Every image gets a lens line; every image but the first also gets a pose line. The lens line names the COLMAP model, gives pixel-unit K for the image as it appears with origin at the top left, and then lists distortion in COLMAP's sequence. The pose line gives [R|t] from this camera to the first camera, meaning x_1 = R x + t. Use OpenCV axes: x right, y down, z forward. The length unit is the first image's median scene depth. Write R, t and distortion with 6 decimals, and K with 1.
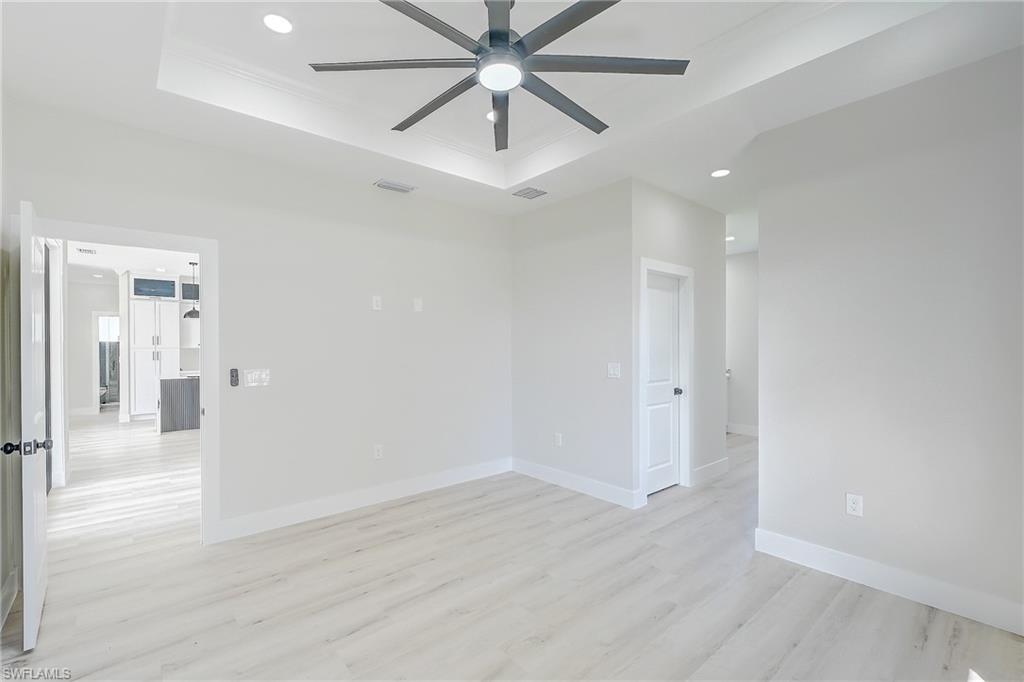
lens RADIAL K [[446.1, 0, 508.4], [0, 446.1, 342.3], [0, 0, 1]] dist [0.003356, -0.000155]
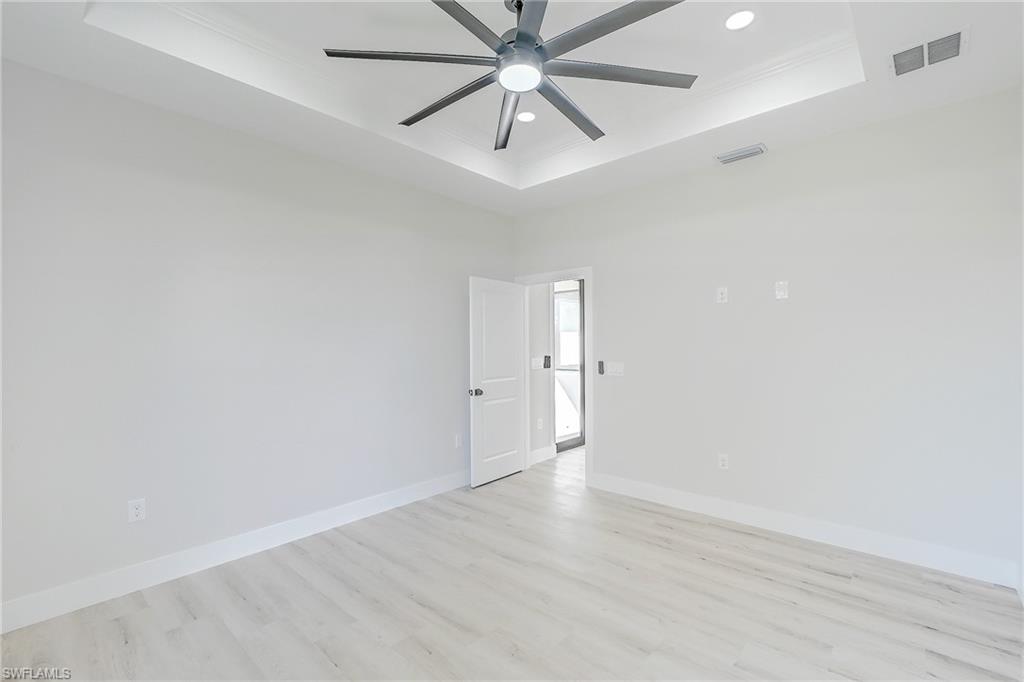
lens RADIAL K [[446.1, 0, 508.8], [0, 446.1, 341.8], [0, 0, 1]] dist [0.003356, -0.000155]
pose [[0.129863, -0.003240, -0.991527, 0.592348], [0.015821, 0.999874, -0.001195, 0.000002], [0.991406, -0.015531, 0.129898, 0.505917]]
